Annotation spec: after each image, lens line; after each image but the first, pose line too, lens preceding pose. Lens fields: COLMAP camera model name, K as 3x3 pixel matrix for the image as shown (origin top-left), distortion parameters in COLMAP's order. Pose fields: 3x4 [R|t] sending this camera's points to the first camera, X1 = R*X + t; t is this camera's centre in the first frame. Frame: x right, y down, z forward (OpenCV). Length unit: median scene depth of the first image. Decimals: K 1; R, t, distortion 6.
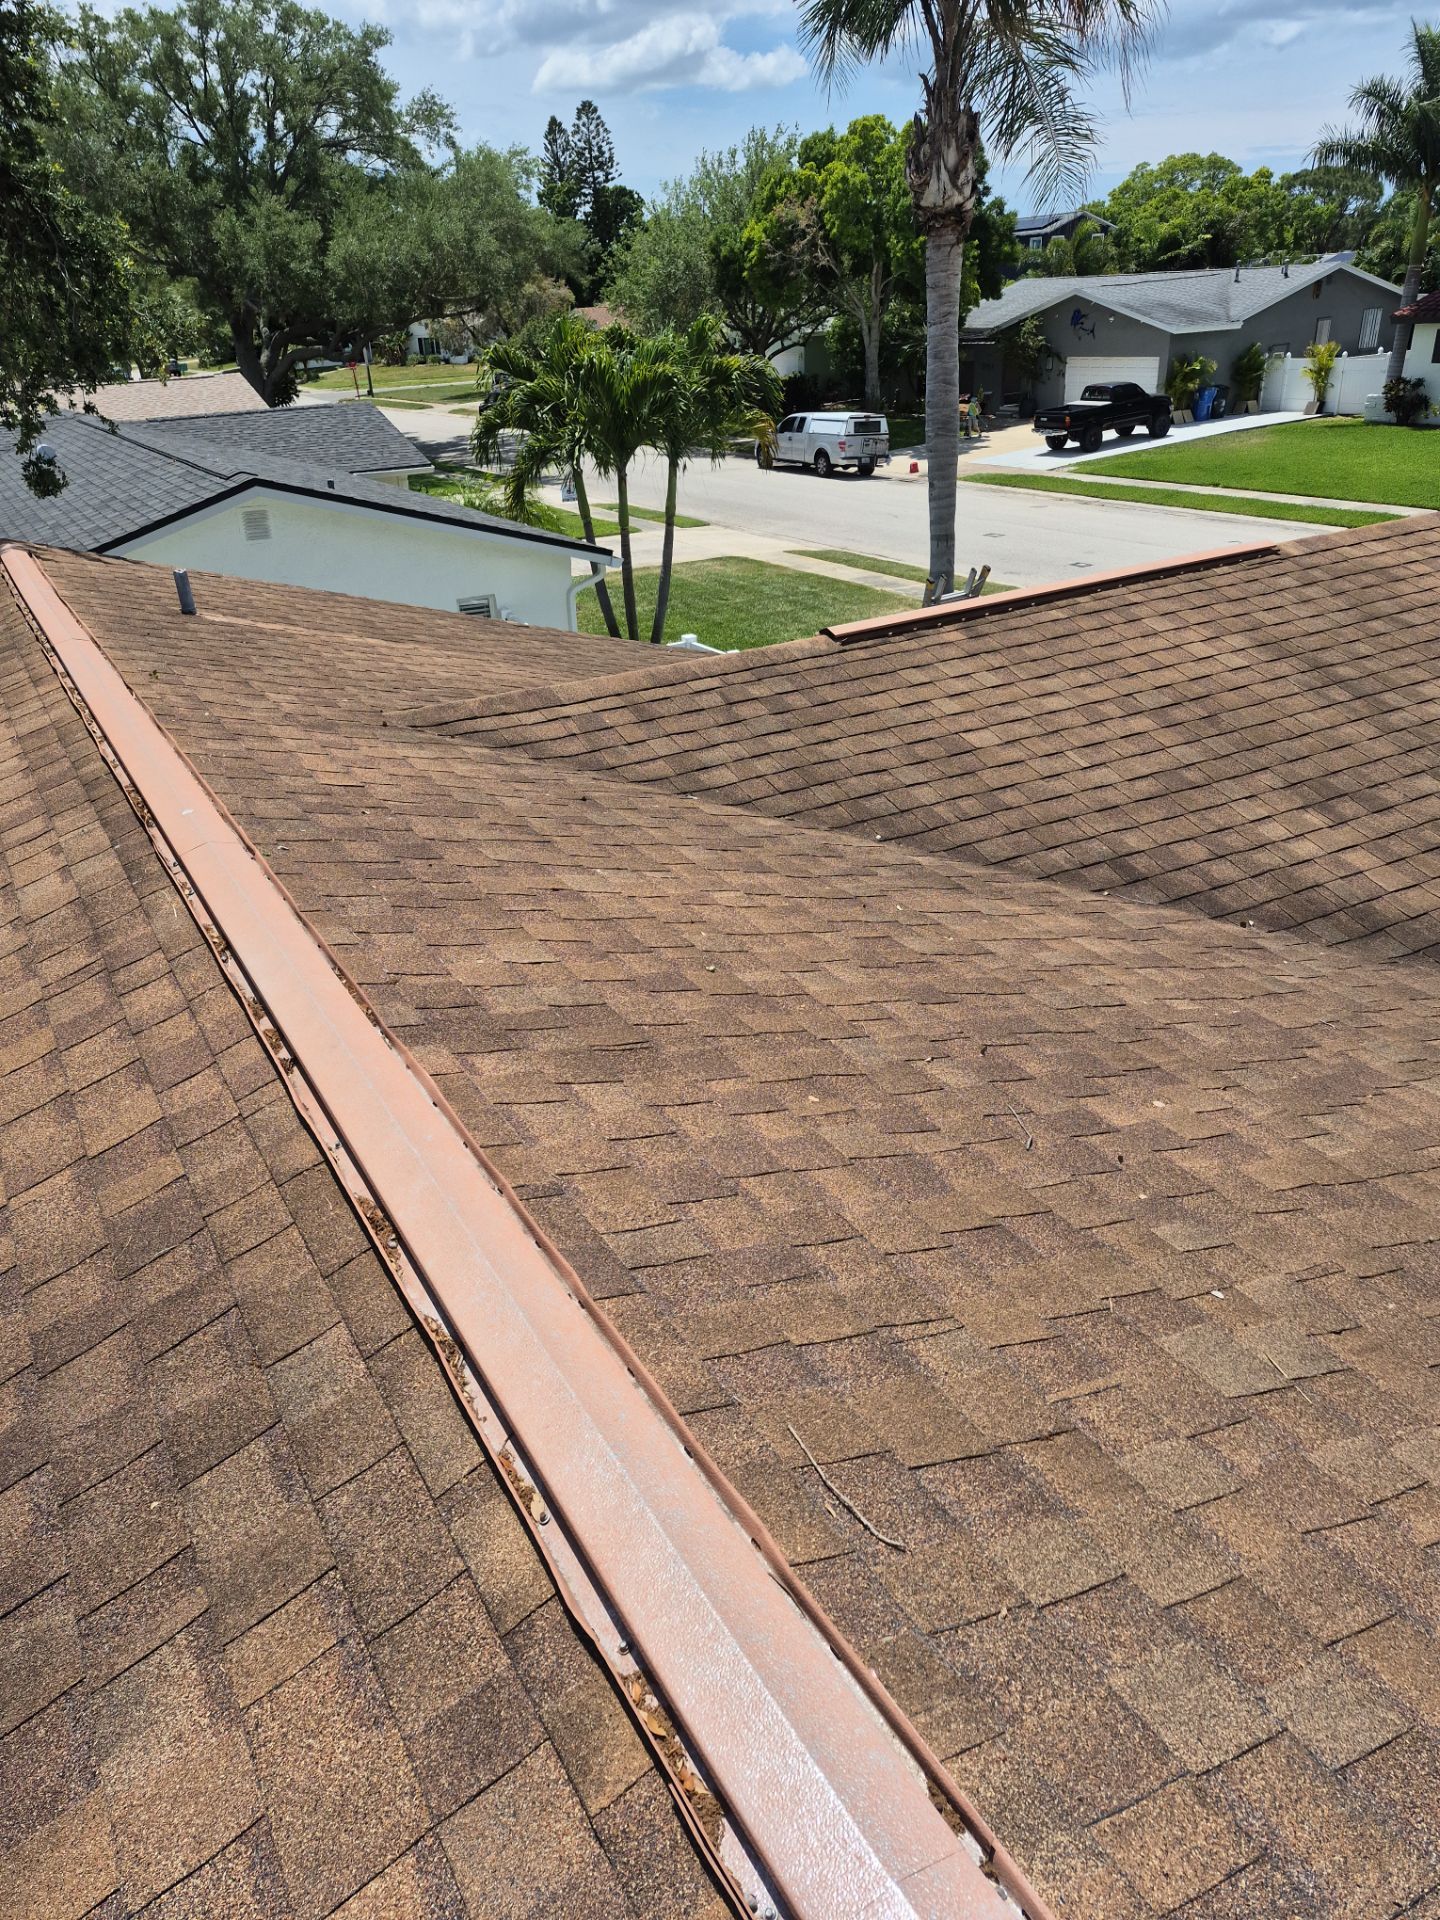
lens RADIAL K [[1321.4, 0, 706.7], [0, 1321.4, 974.8], [0, 0, 1]] dist [0.105904, -0.125820]
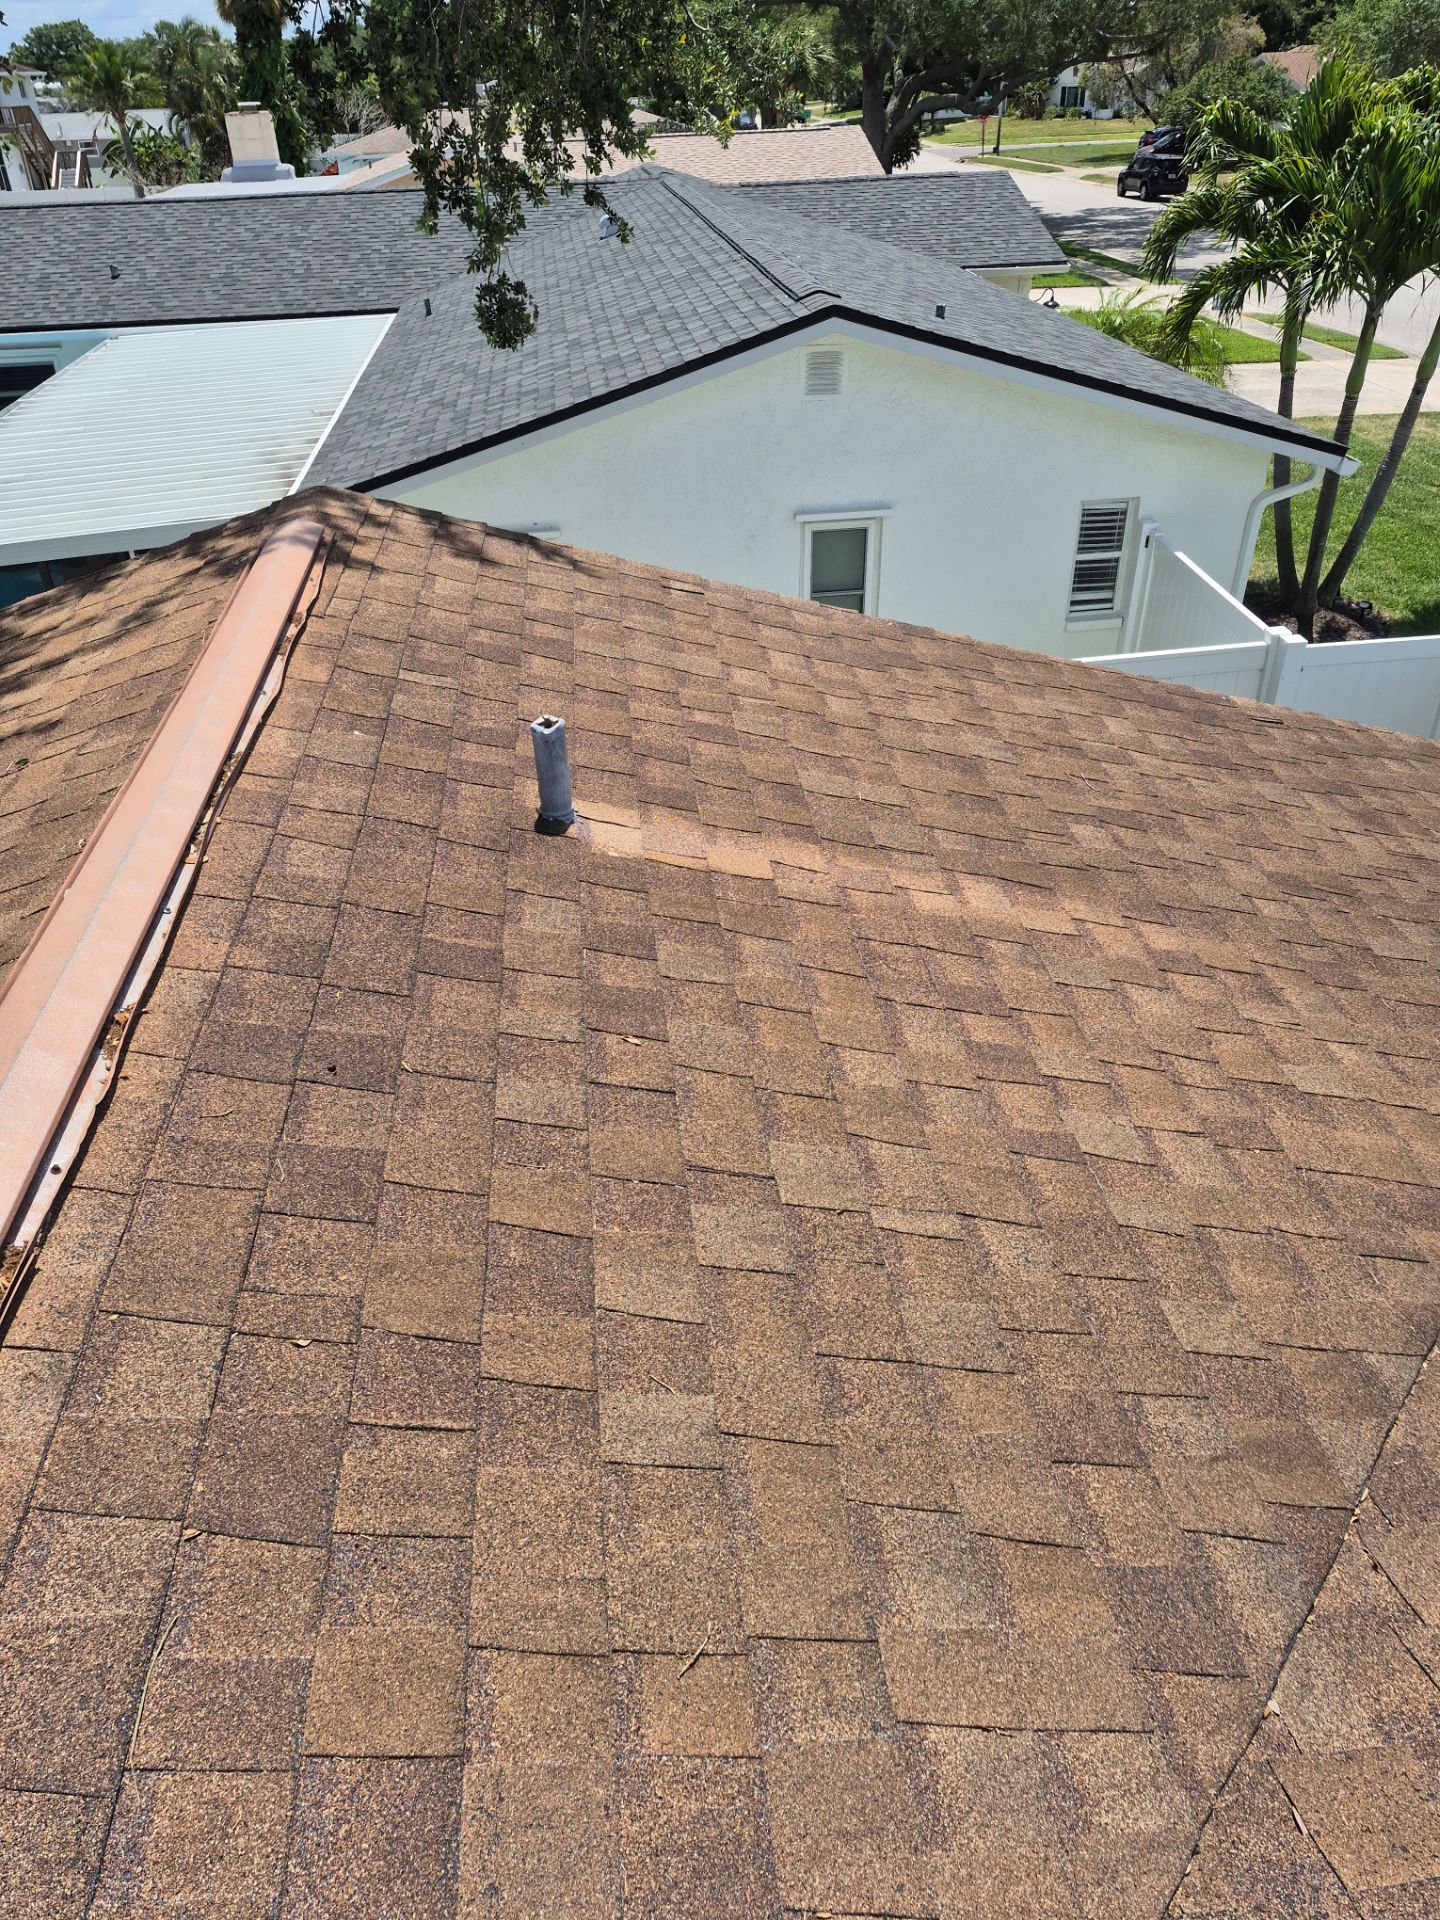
lens RADIAL K [[1357.4, 0, 714.8], [0, 1357.4, 957.1], [0, 0, 1]] dist [0.029739, -0.016786]
pose [[0.920753, 0.231988, -0.313679, -0.075312], [-0.191307, 0.969178, 0.155226, -0.109742], [0.340022, -0.082916, 0.936755, 0.232827]]
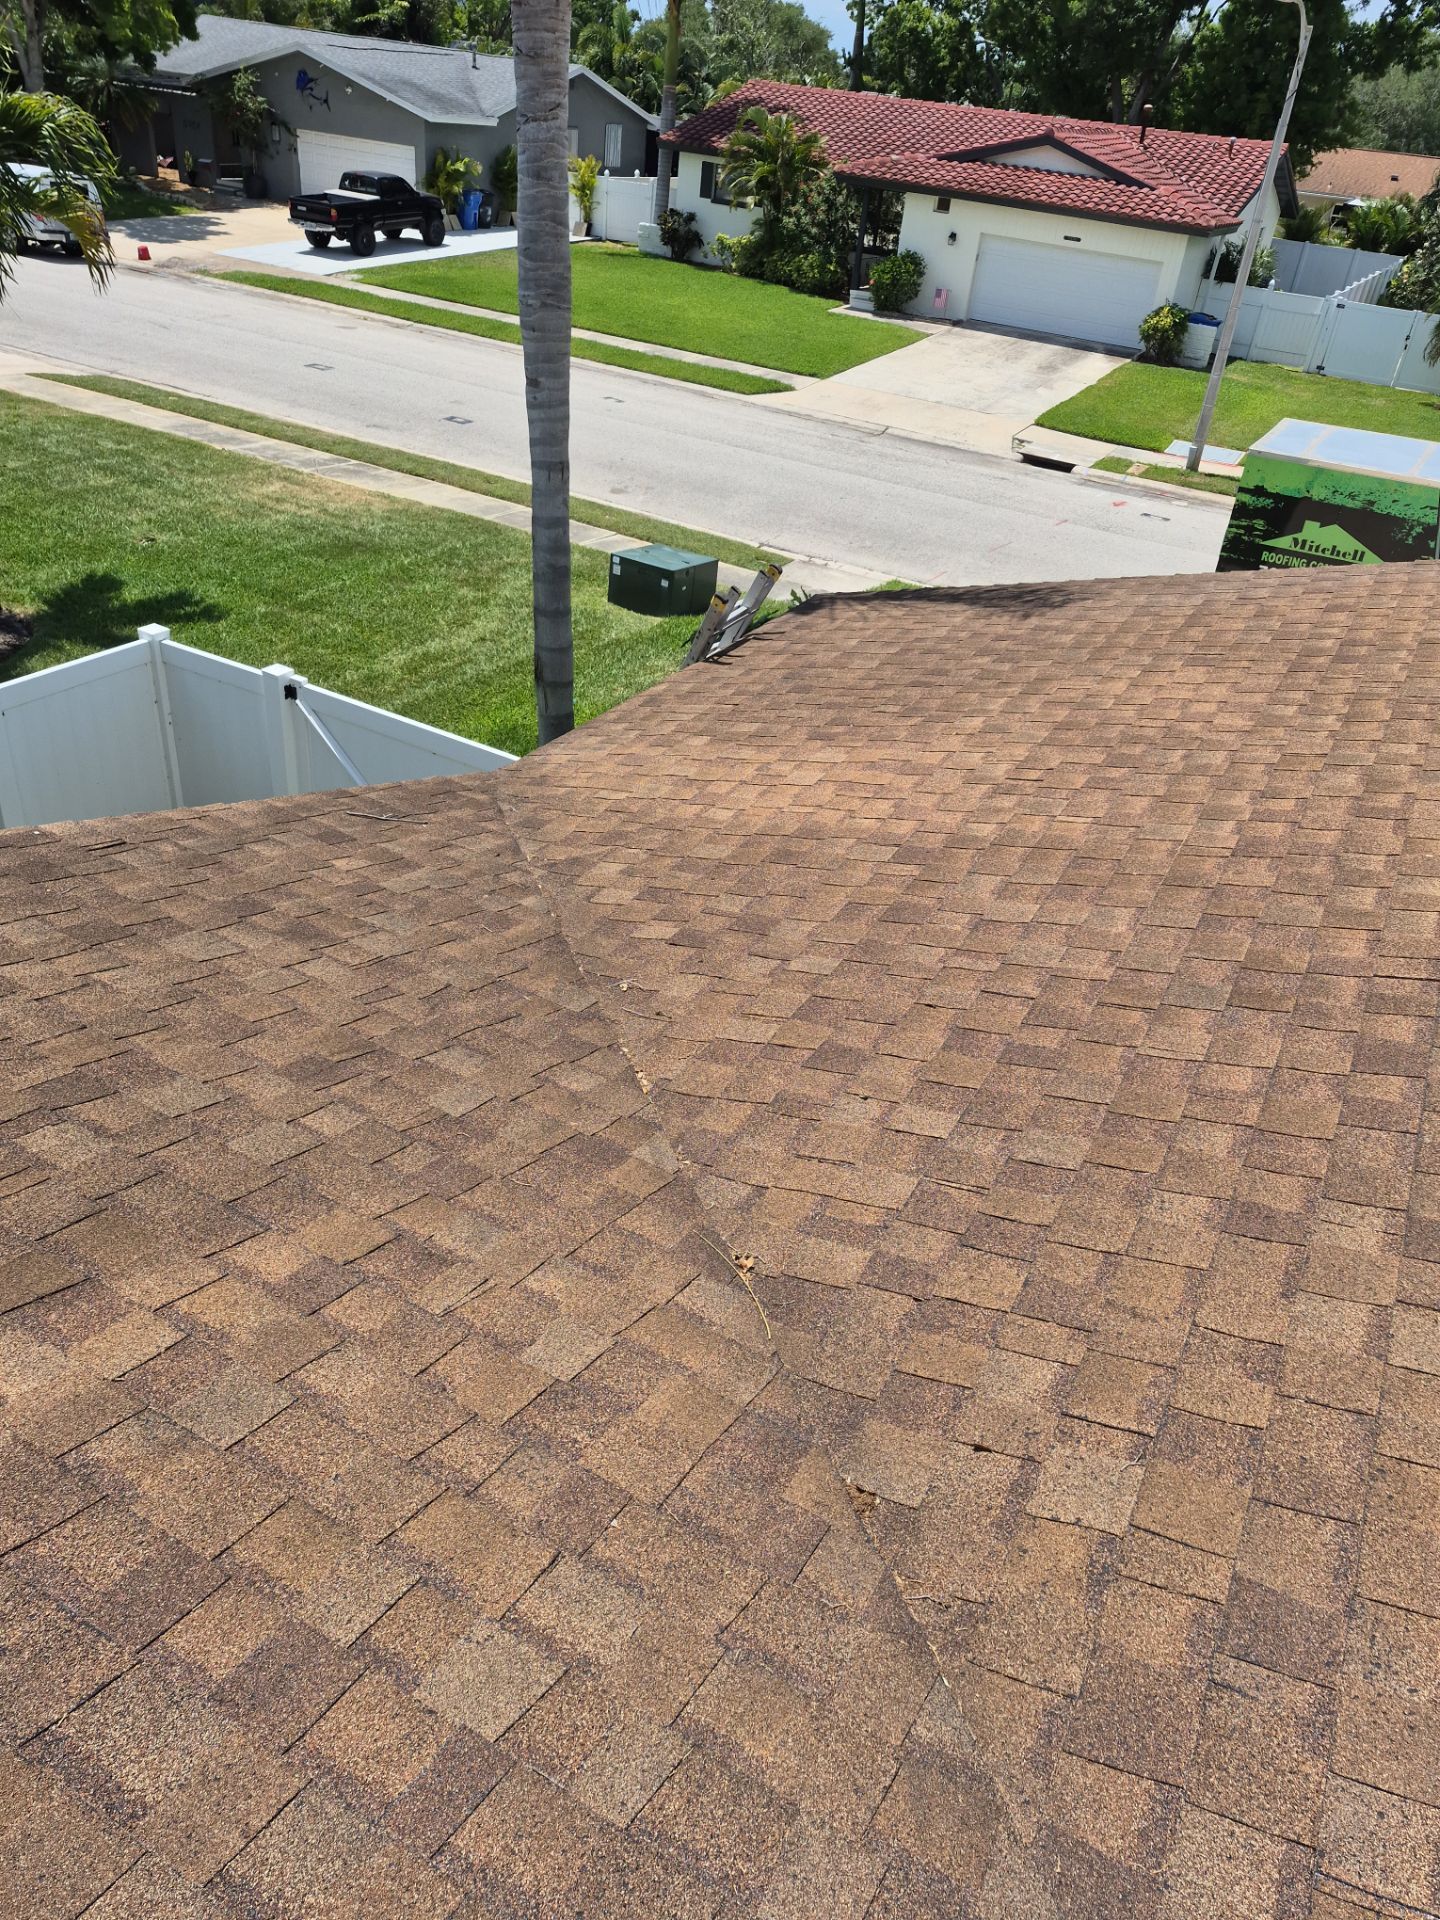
lens RADIAL K [[1360.0, 0, 754.5], [0, 1360.0, 961.3], [0, 0, 1]] dist [0.027758, -0.020622]
pose [[0.833318, -0.175347, 0.524246, -0.100753], [0.112169, 0.982265, 0.150245, -0.135166], [-0.541294, -0.066398, 0.838208, 0.283855]]
